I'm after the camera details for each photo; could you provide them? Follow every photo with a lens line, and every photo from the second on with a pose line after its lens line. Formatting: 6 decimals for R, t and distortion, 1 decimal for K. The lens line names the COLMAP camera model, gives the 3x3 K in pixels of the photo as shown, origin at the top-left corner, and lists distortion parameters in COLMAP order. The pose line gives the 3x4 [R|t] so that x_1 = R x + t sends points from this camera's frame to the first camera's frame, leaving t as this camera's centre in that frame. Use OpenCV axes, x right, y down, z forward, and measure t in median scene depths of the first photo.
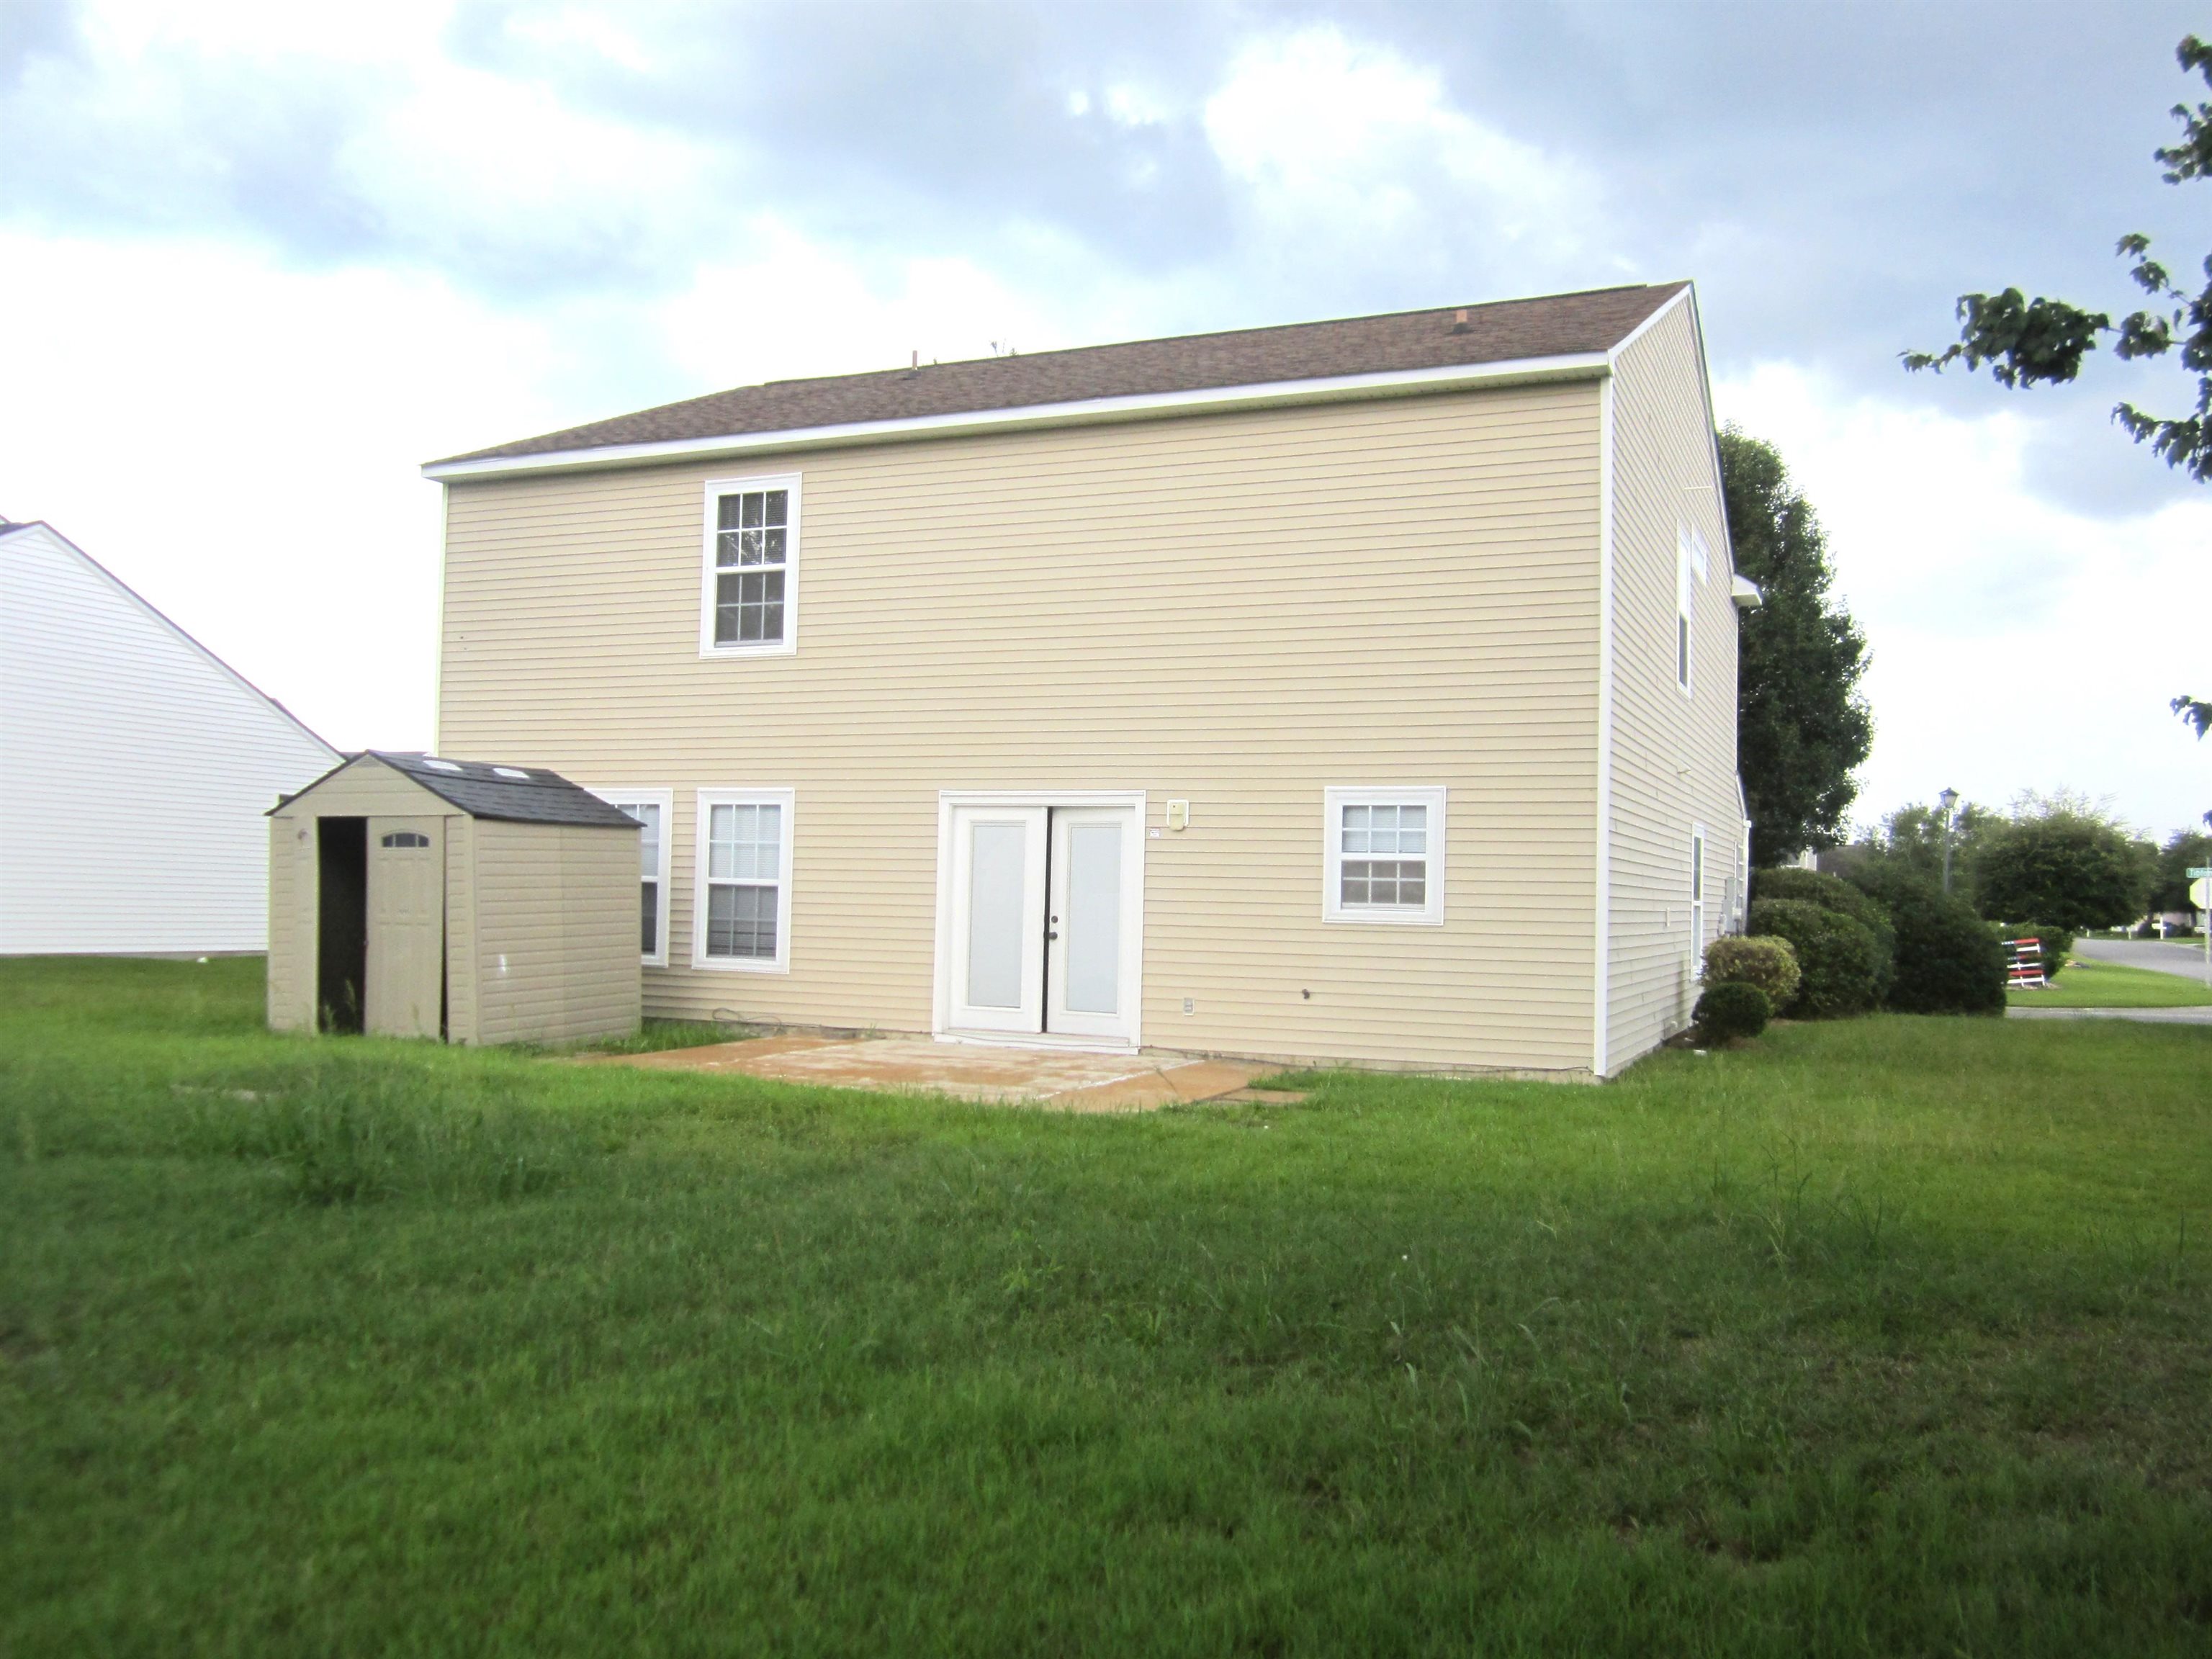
lens RADIAL K [[1845.4, 0, 1106.0], [0, 1845.4, 829.5], [0, 0, 1]] dist [-0.012088, -0.012879]
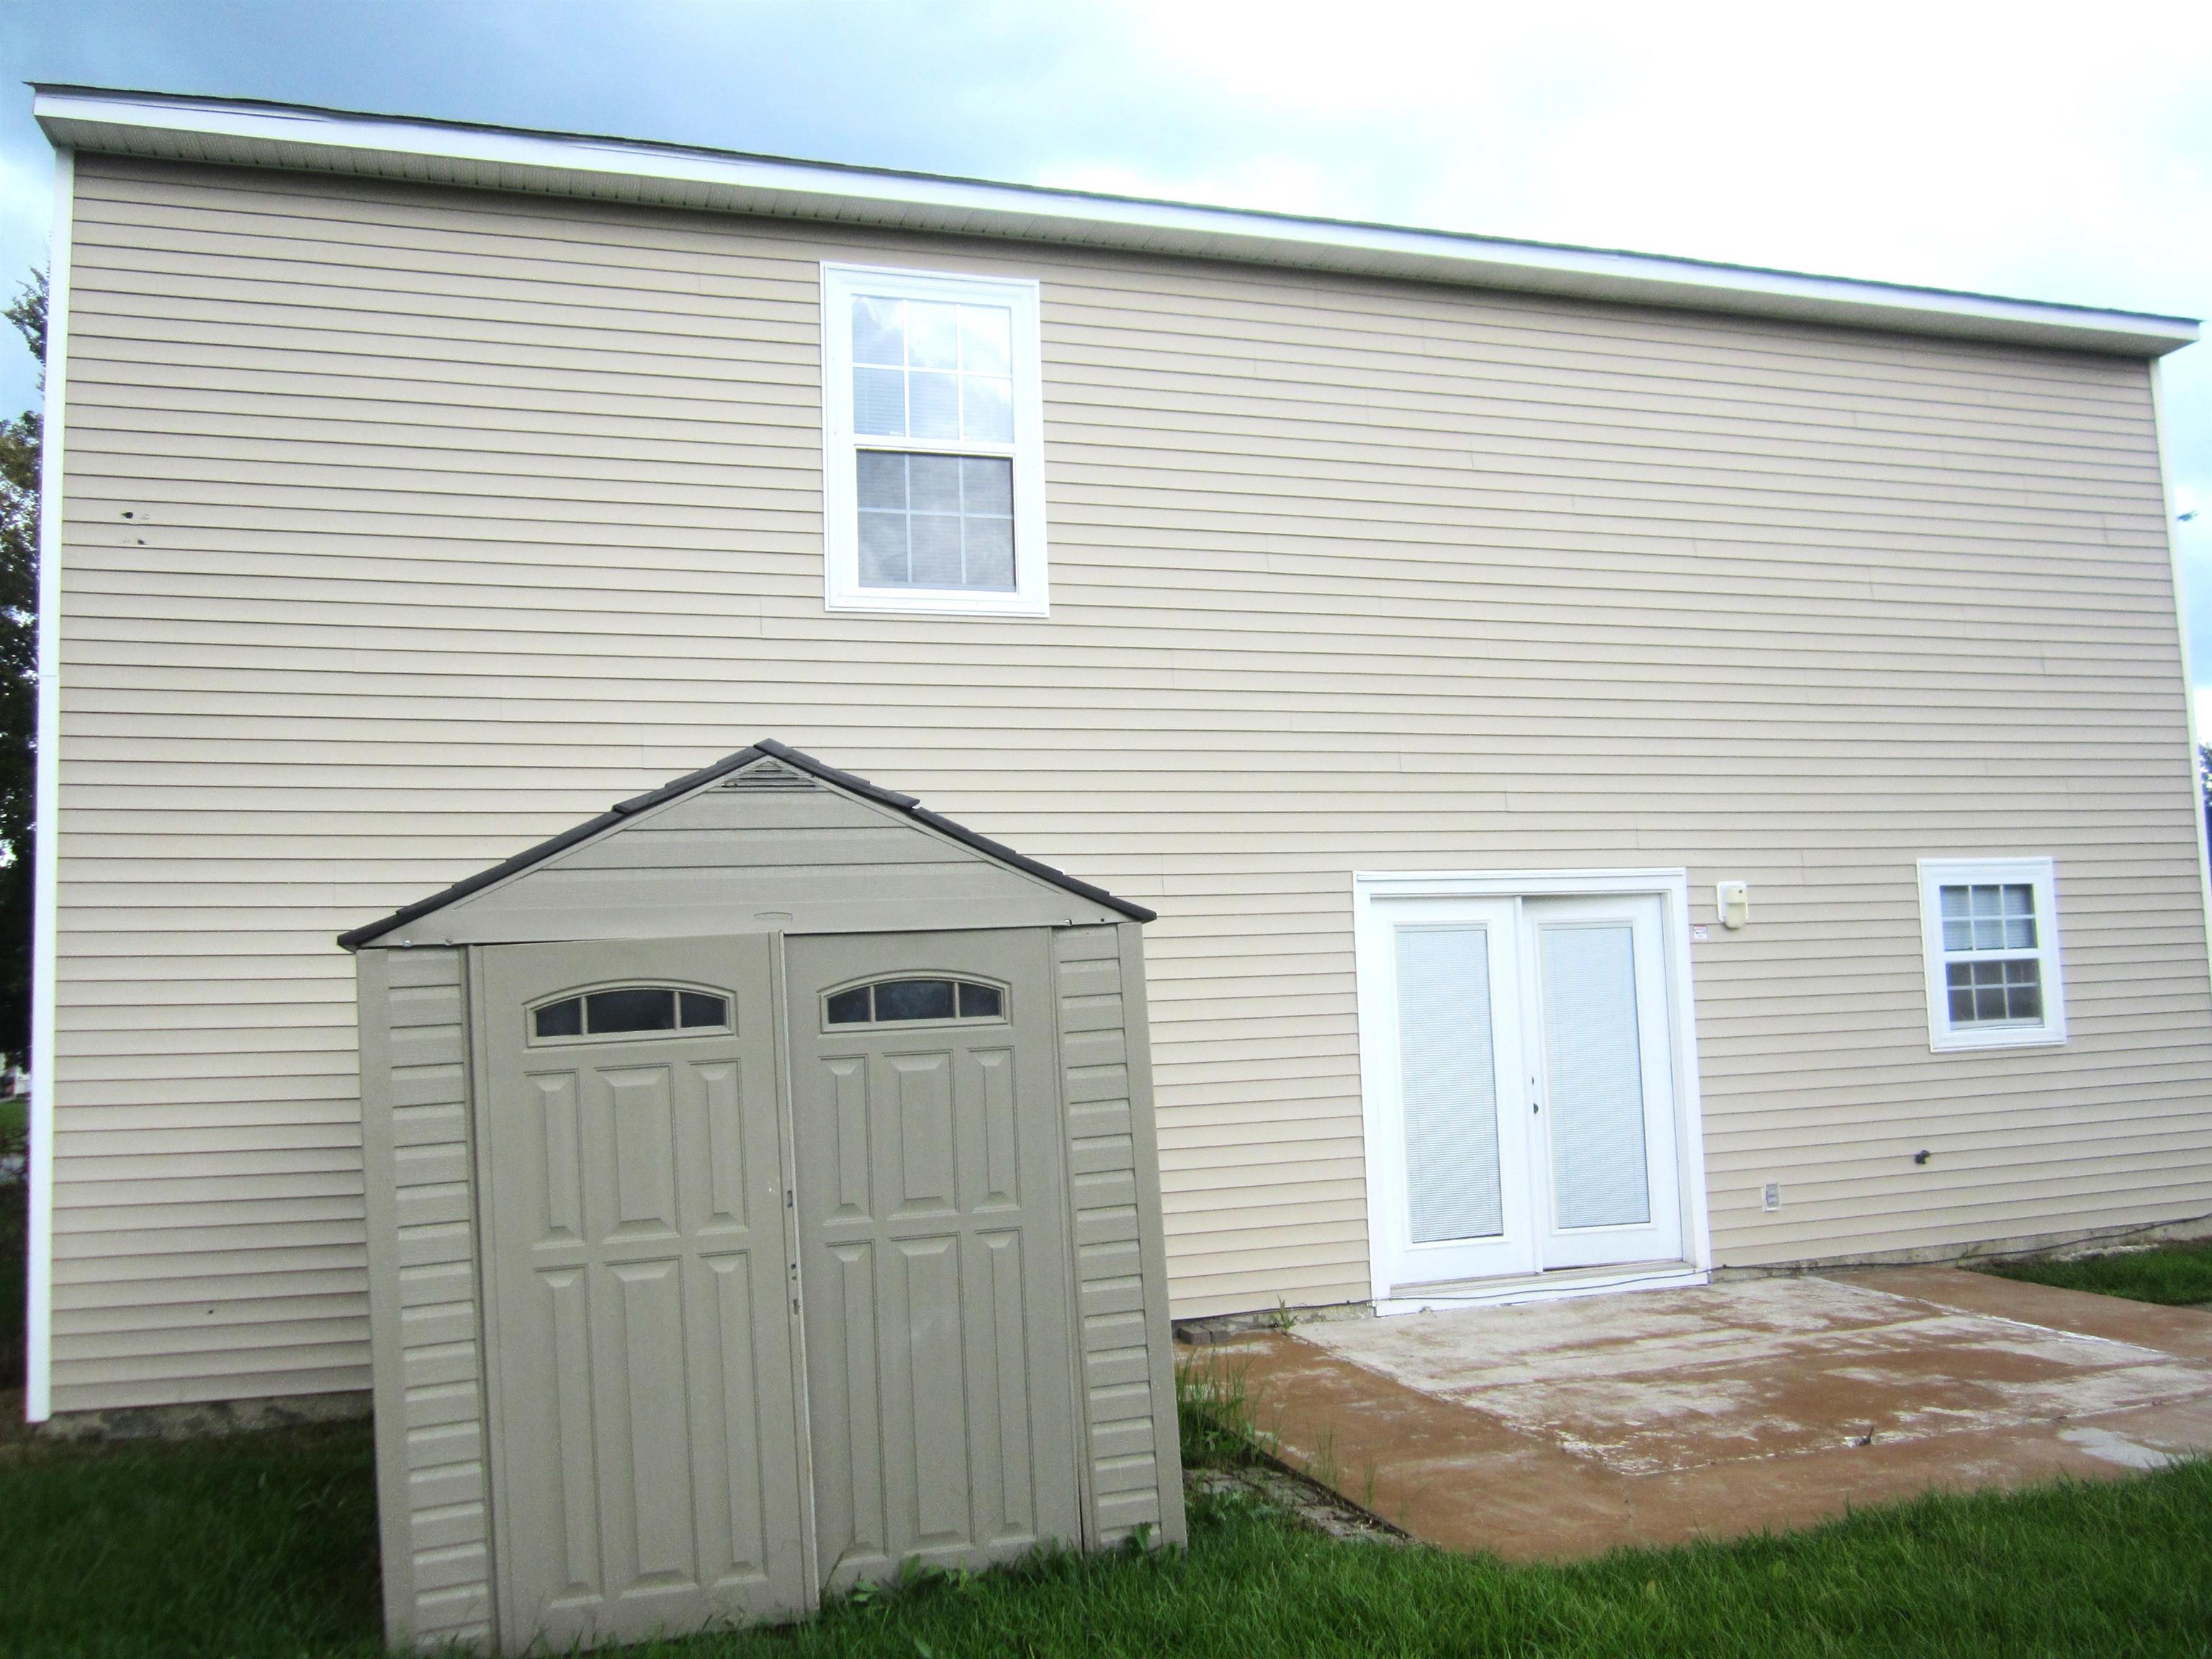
lens RADIAL K [[1845.4, 0, 1106.0], [0, 1845.4, 829.5], [0, 0, 1]] dist [-0.012088, -0.012879]
pose [[0.731603, 0.014248, 0.681582, -0.542300], [0.029592, 0.998176, -0.052630, -0.006185], [-0.681088, 0.058673, 0.729847, 0.640203]]
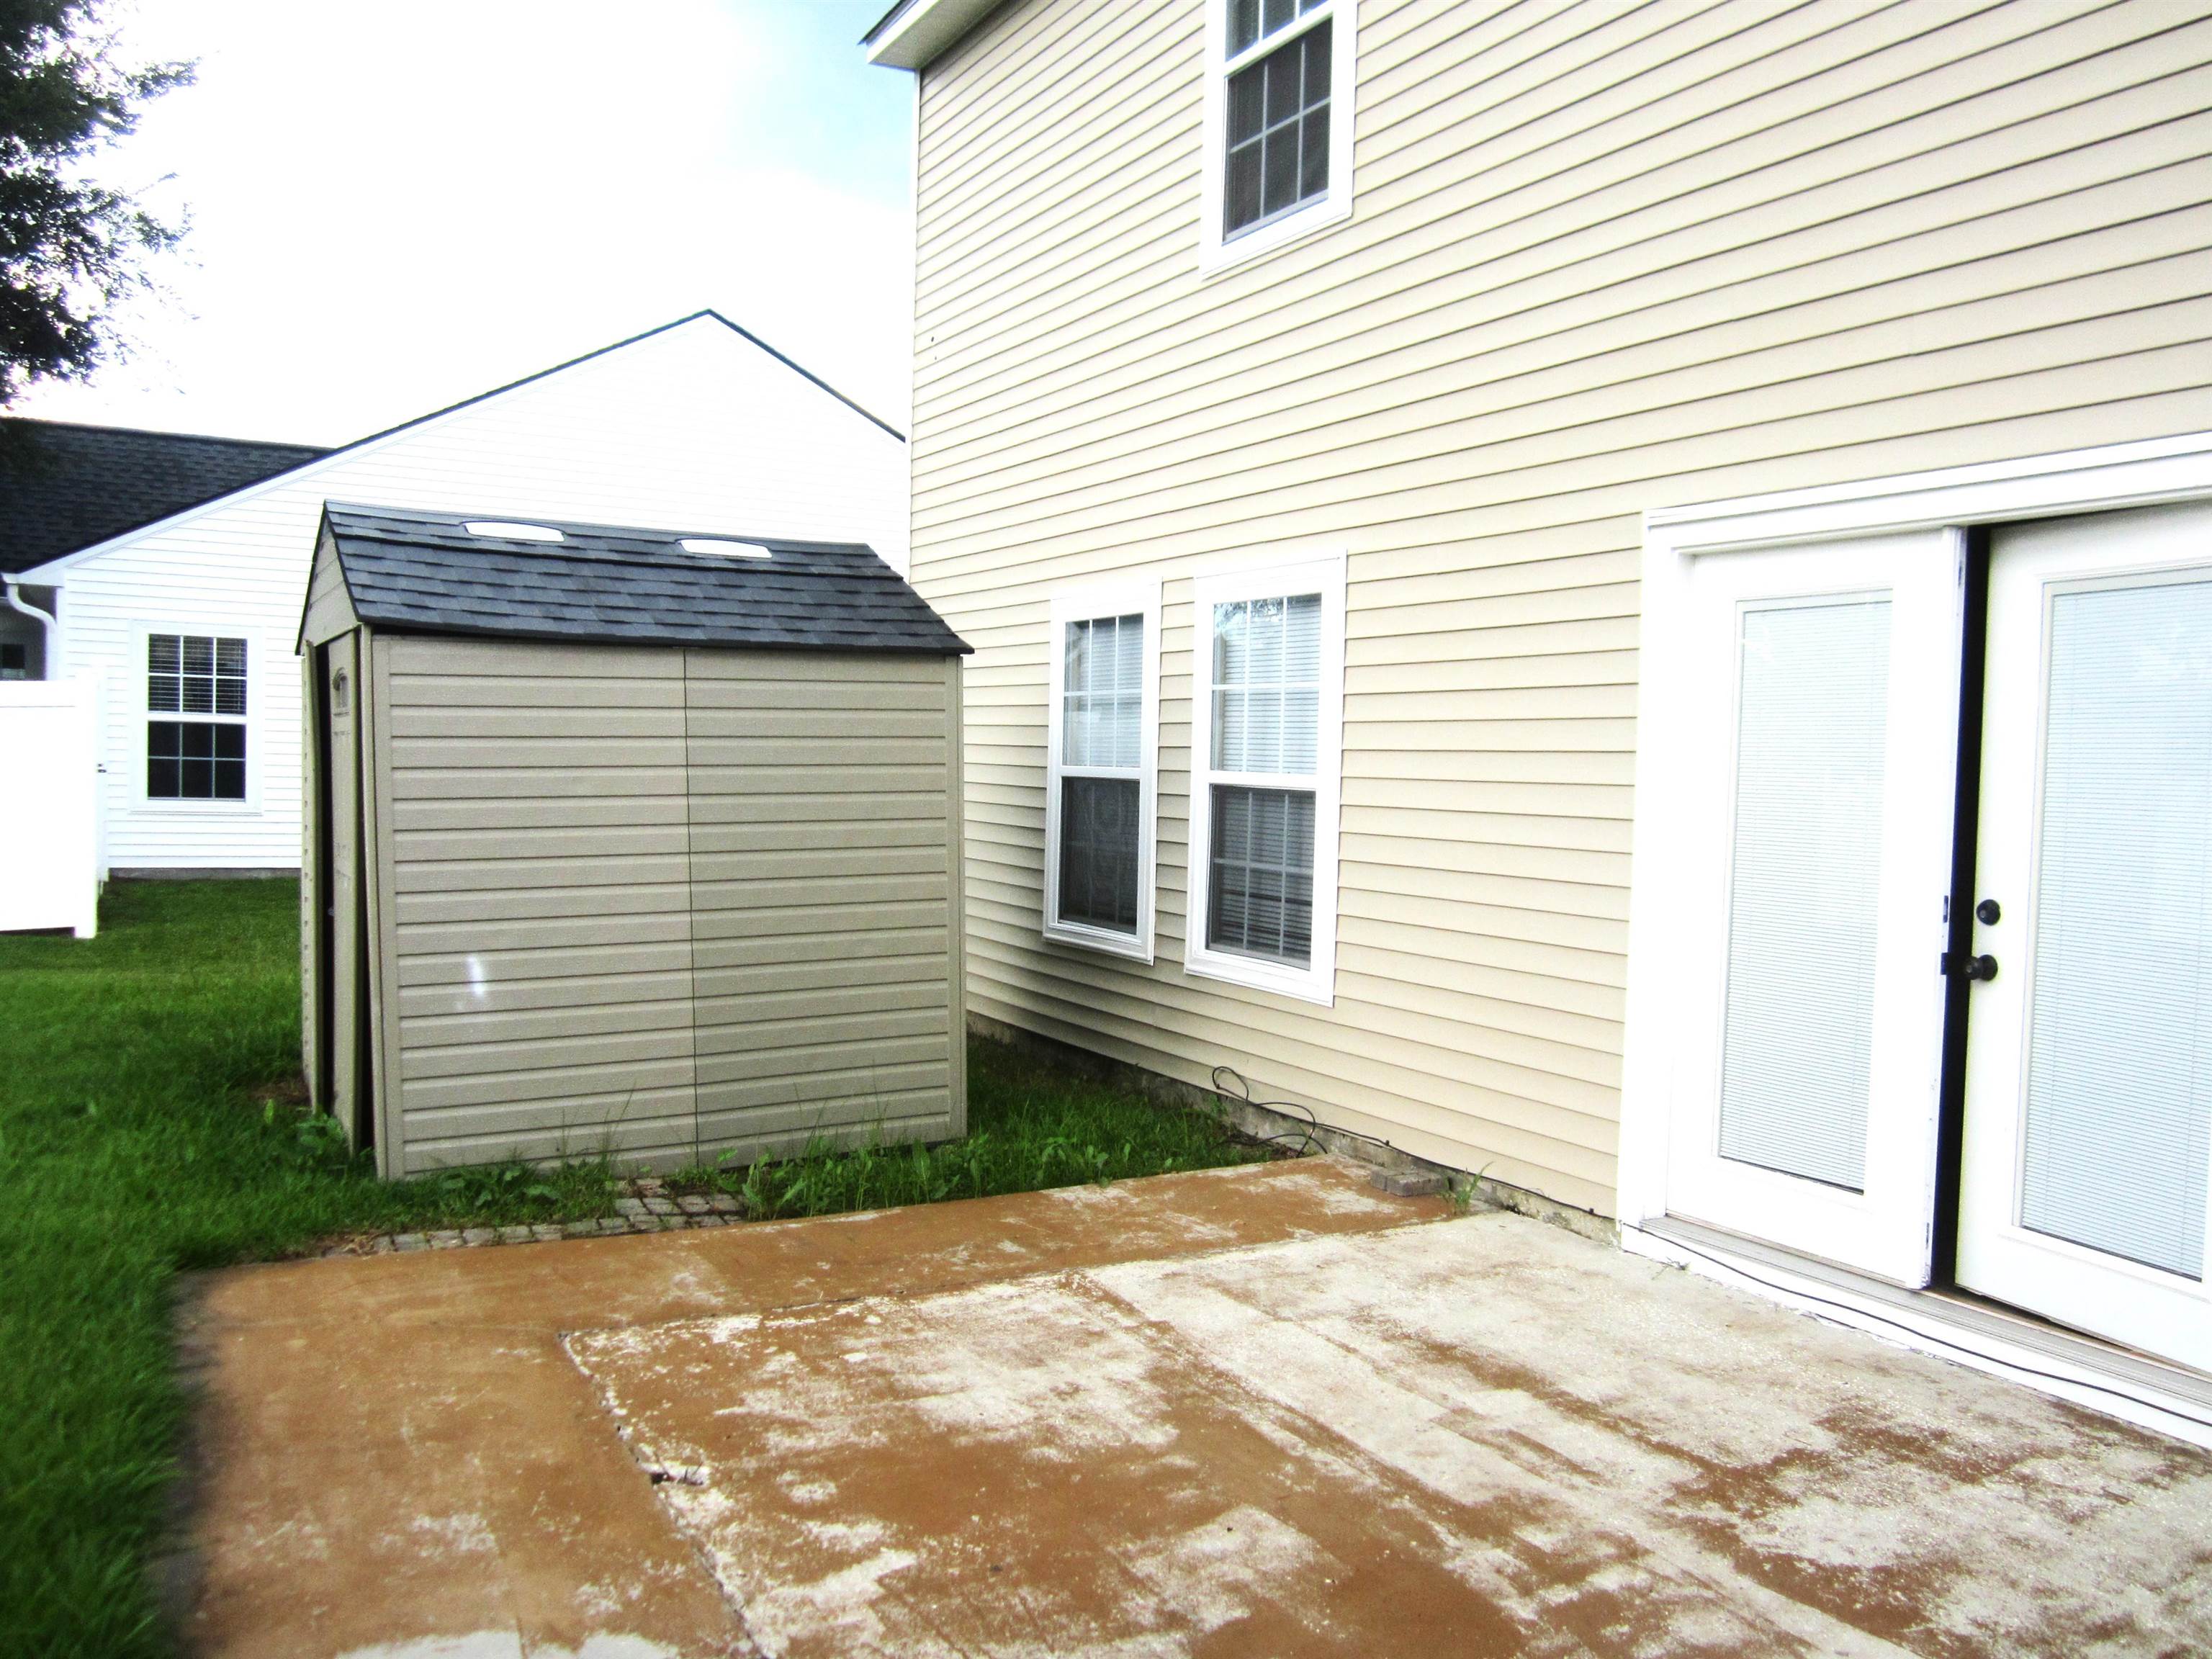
lens RADIAL K [[1845.4, 0, 1106.0], [0, 1845.4, 829.5], [0, 0, 1]] dist [-0.012088, -0.012879]
pose [[0.784839, 0.018205, -0.619432, 0.042331], [0.020053, 0.998299, 0.054747, 0.016723], [0.619375, -0.055389, 0.783139, 0.680318]]
